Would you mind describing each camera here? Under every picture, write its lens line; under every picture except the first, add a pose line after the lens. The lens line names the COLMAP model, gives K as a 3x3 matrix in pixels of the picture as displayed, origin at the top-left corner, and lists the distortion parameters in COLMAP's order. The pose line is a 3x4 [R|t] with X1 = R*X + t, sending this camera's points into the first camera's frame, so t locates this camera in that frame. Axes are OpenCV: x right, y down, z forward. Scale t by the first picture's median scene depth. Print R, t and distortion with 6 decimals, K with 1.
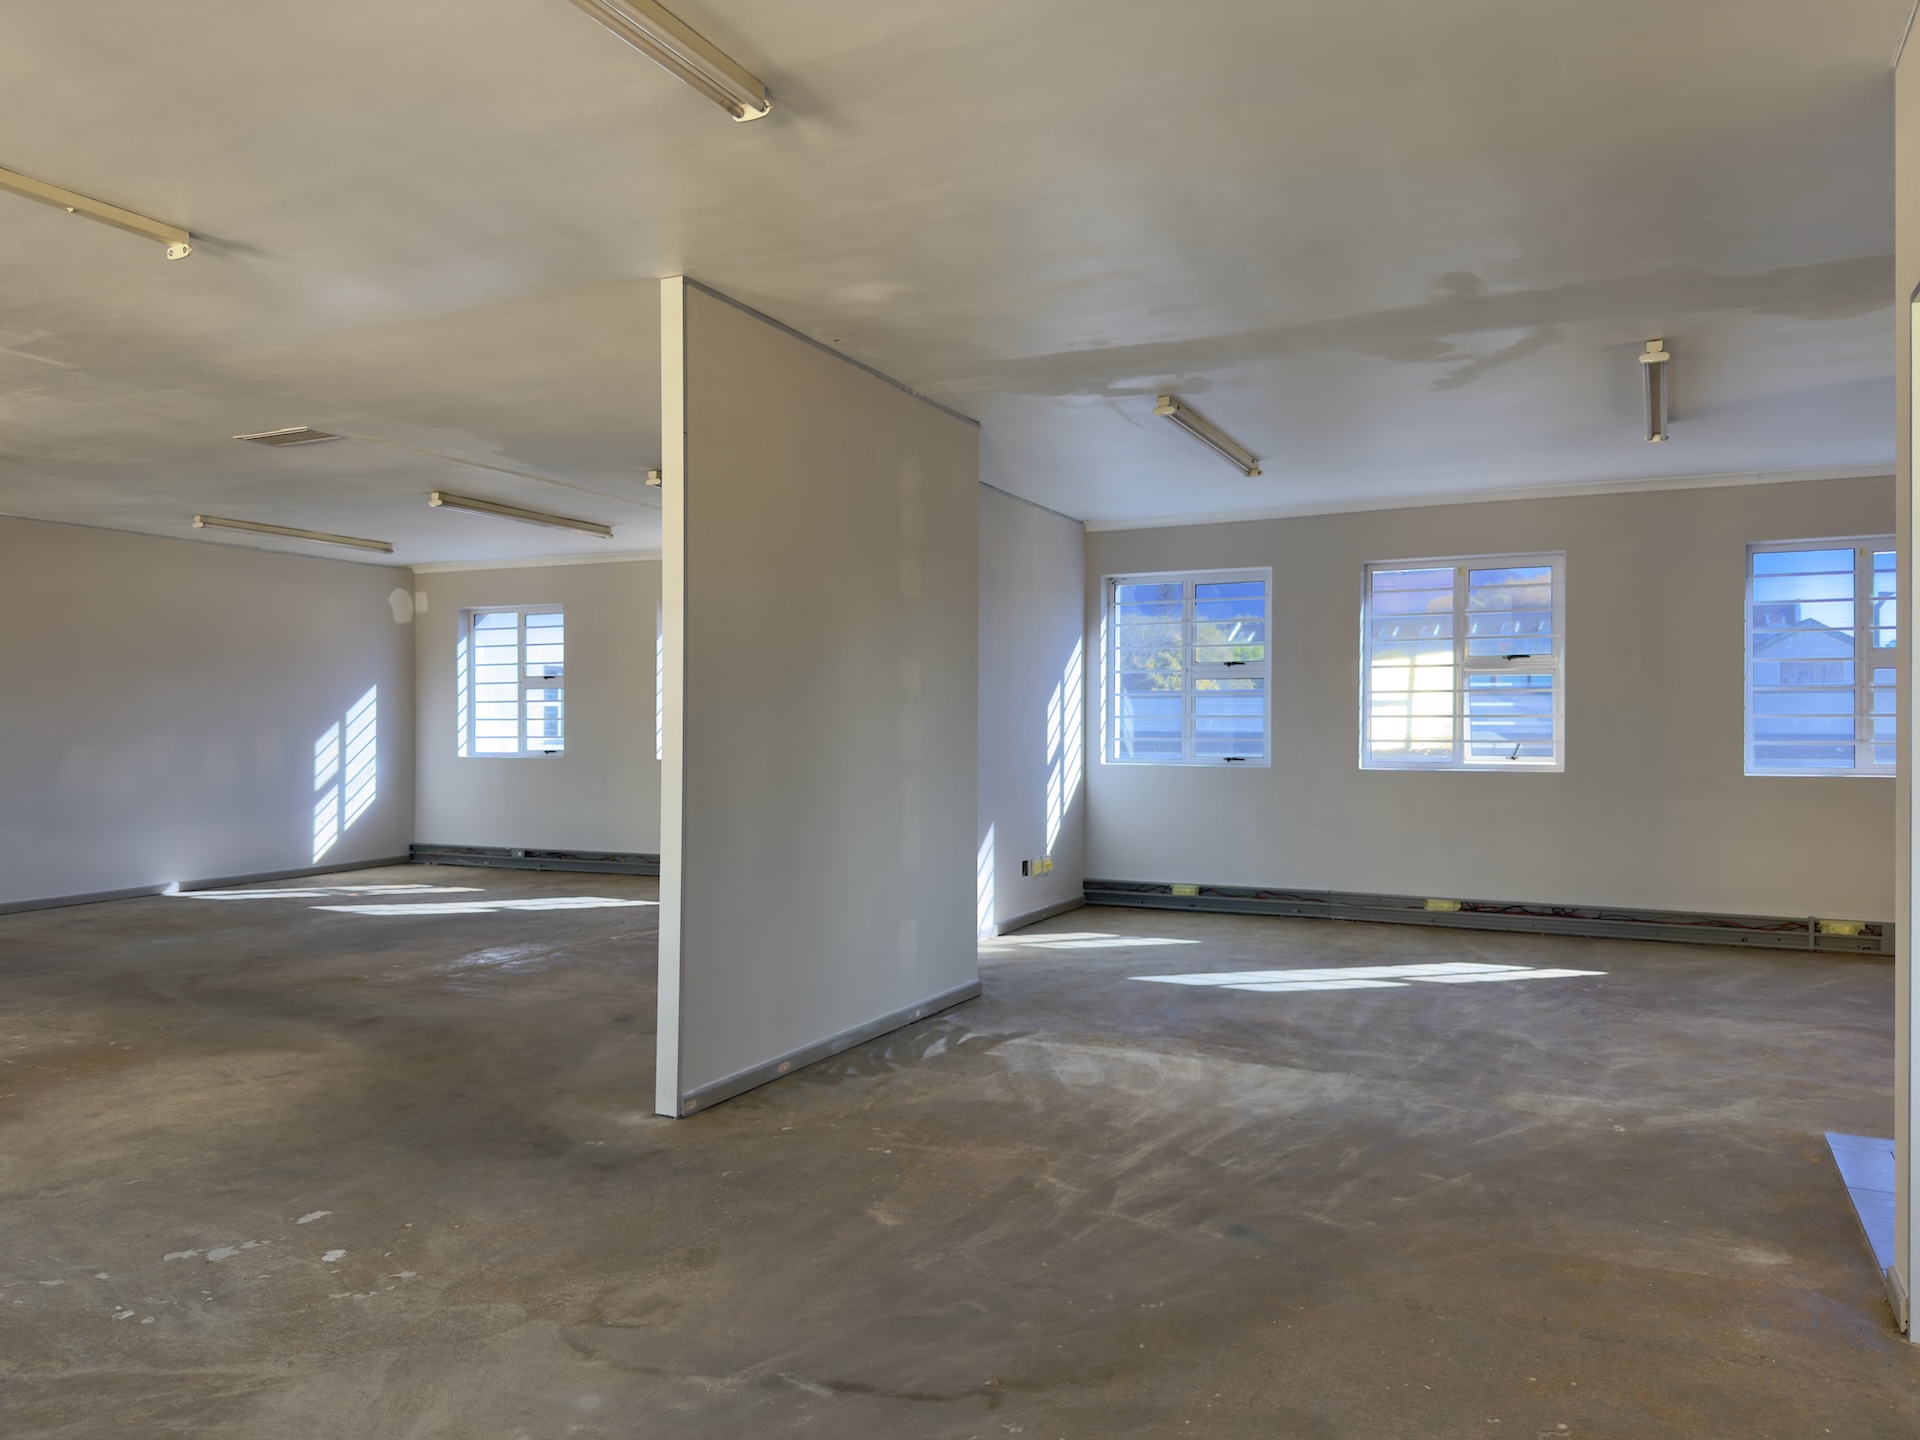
lens RADIAL K [[1392.0, 0, 976.3], [0, 1392.0, 687.8], [0, 0, 1]] dist [0.030061, -0.037819]
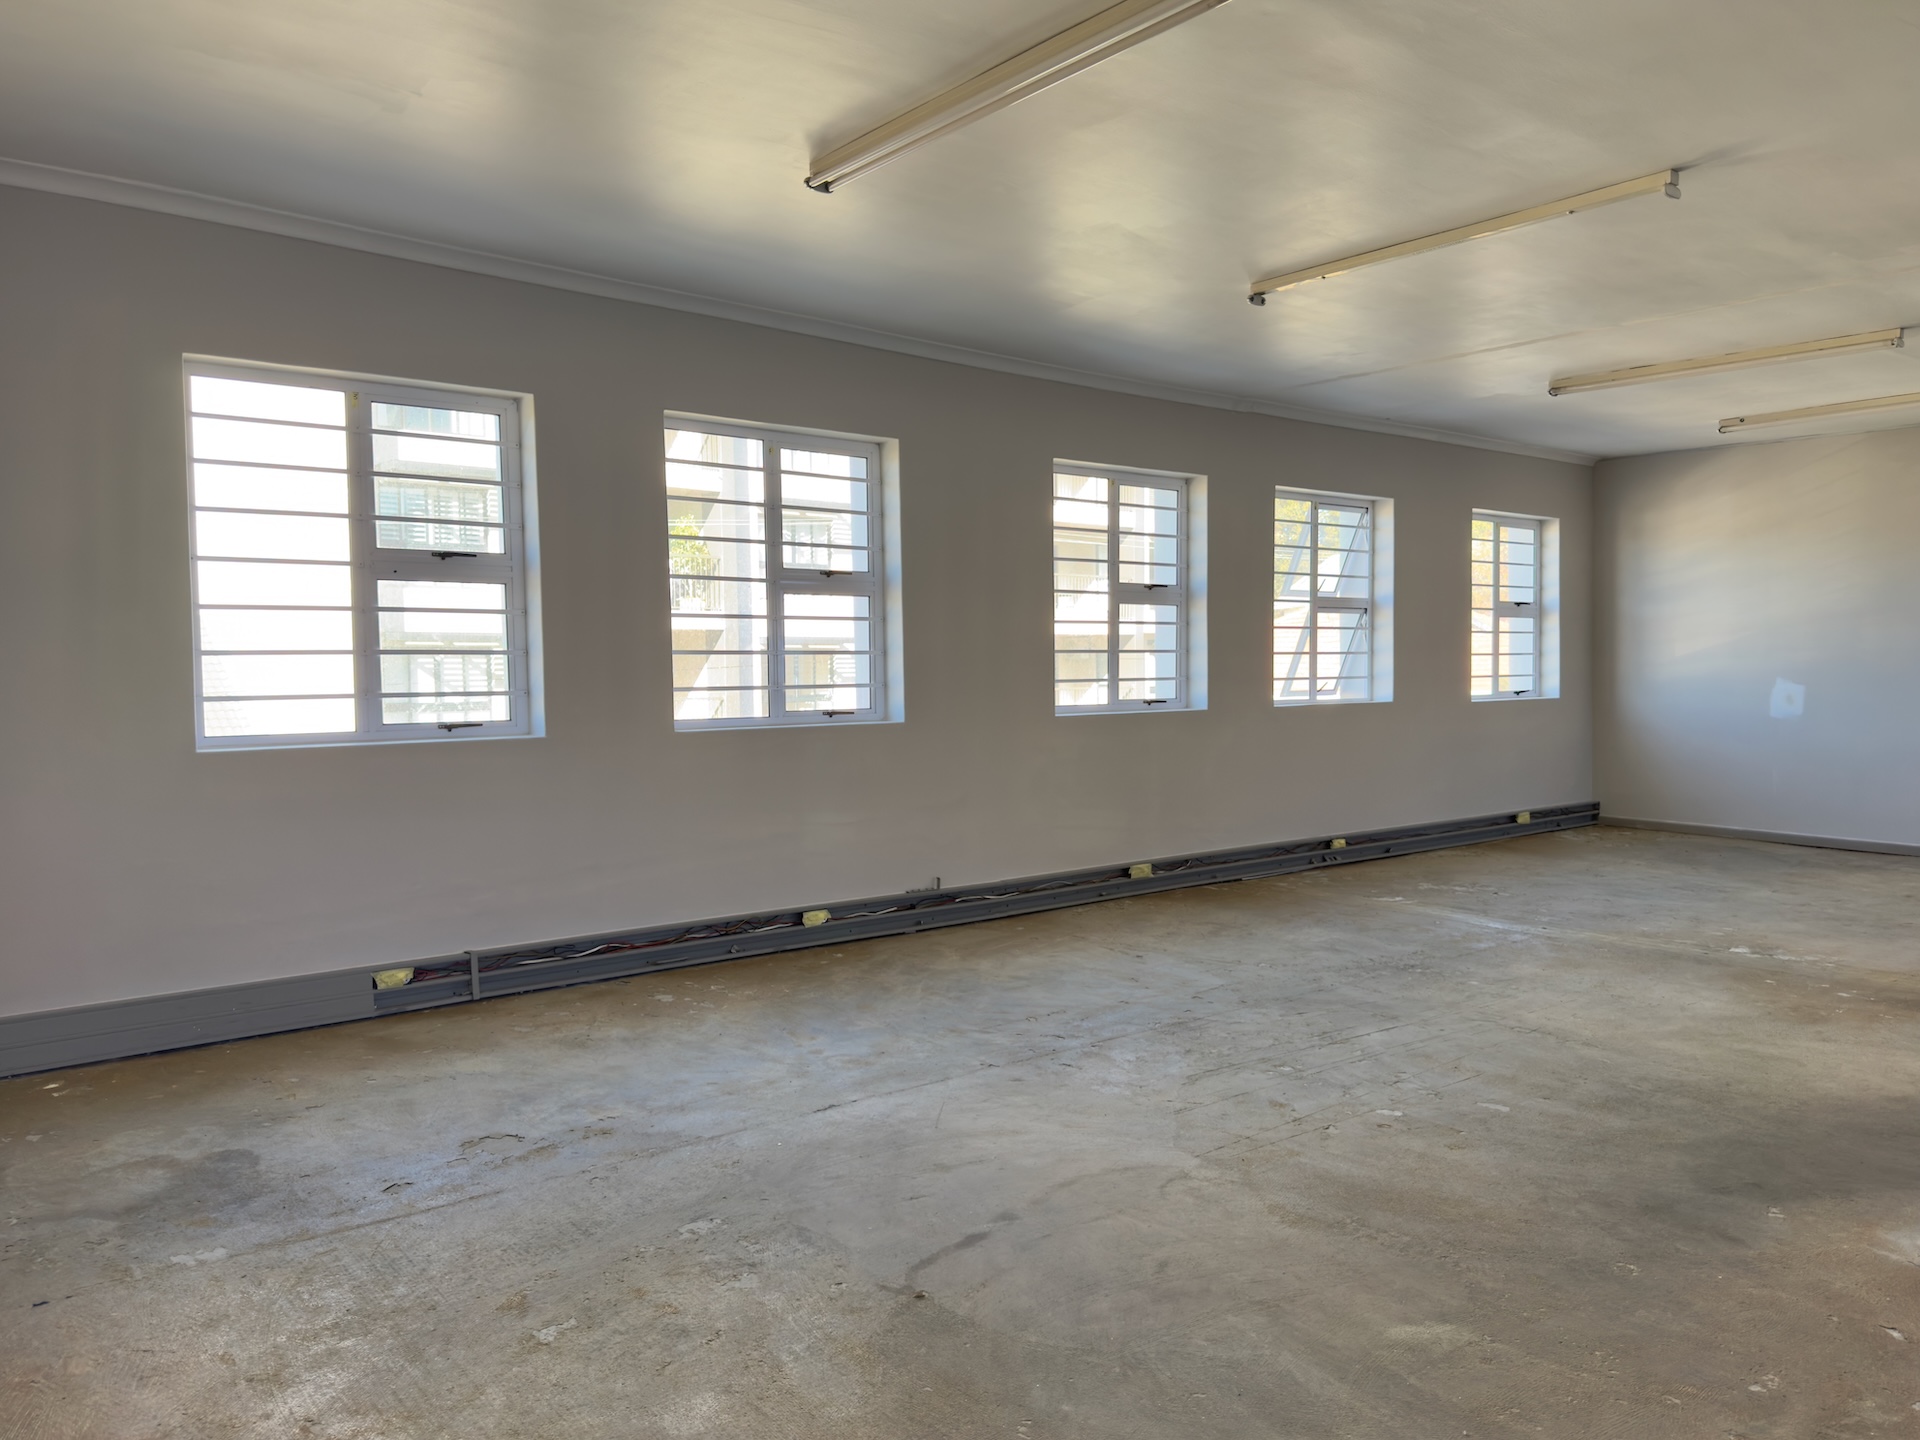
lens RADIAL K [[1392.0, 0, 950.2], [0, 1392.0, 732.2], [0, 0, 1]] dist [0.030061, -0.037819]
pose [[-0.438467, 0.044695, -0.897635, 0.734445], [0.034114, 0.998871, 0.033072, 0.038336], [0.898100, -0.016121, -0.439496, 1.192406]]
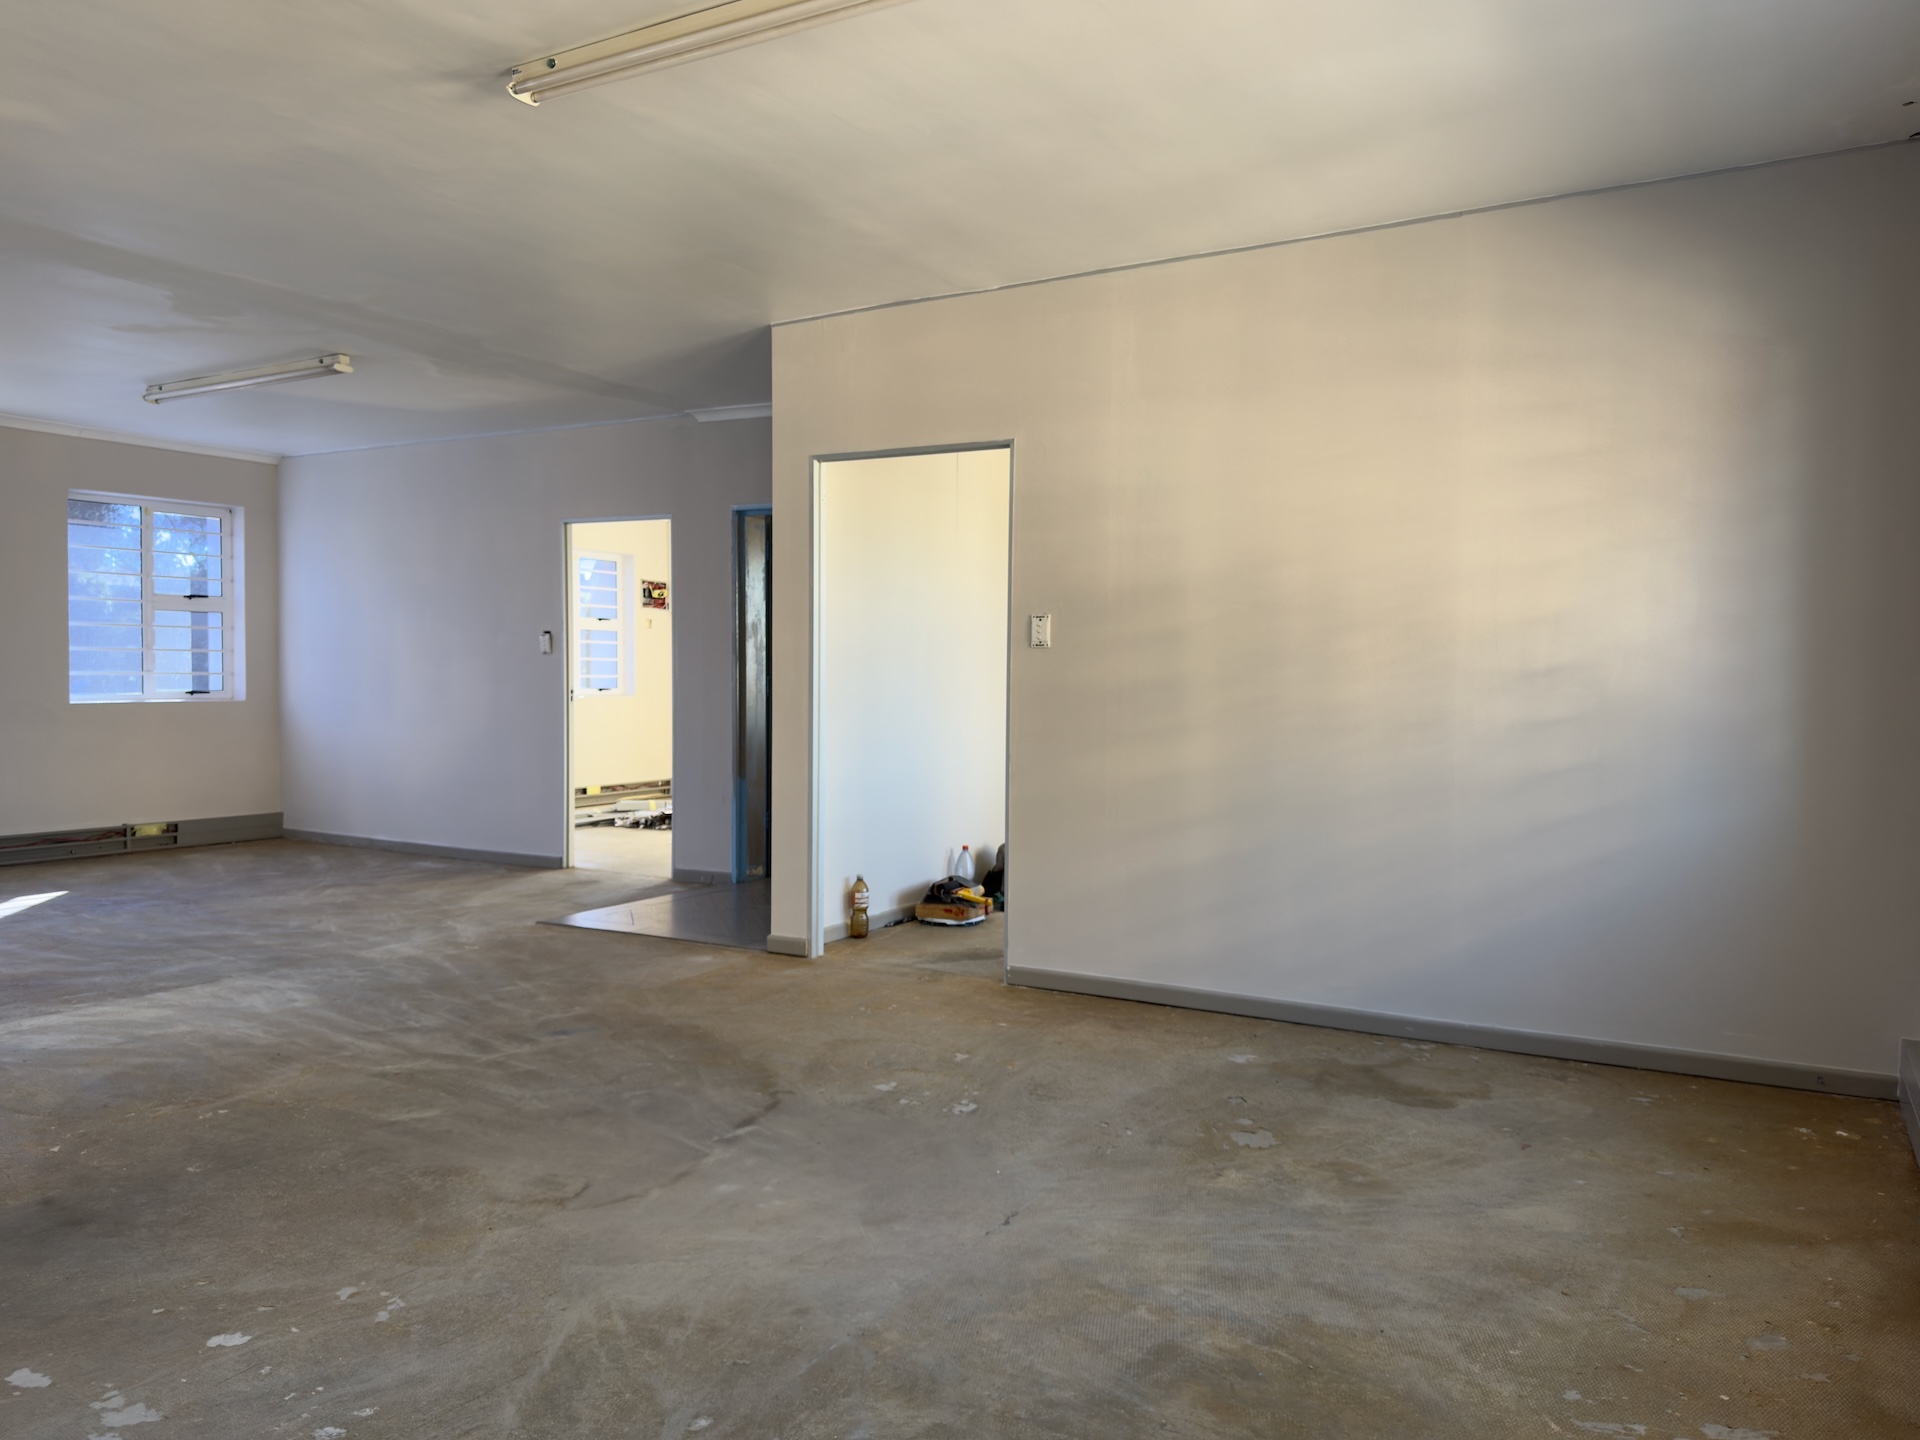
lens RADIAL K [[1392.0, 0, 956.6], [0, 1392.0, 750.6], [0, 0, 1]] dist [0.030061, -0.037819]
pose [[0.072058, -0.058118, 0.995706, -1.187178], [-0.035827, 0.997506, 0.060816, 0.017340], [-0.996757, -0.040055, 0.069796, 0.558549]]
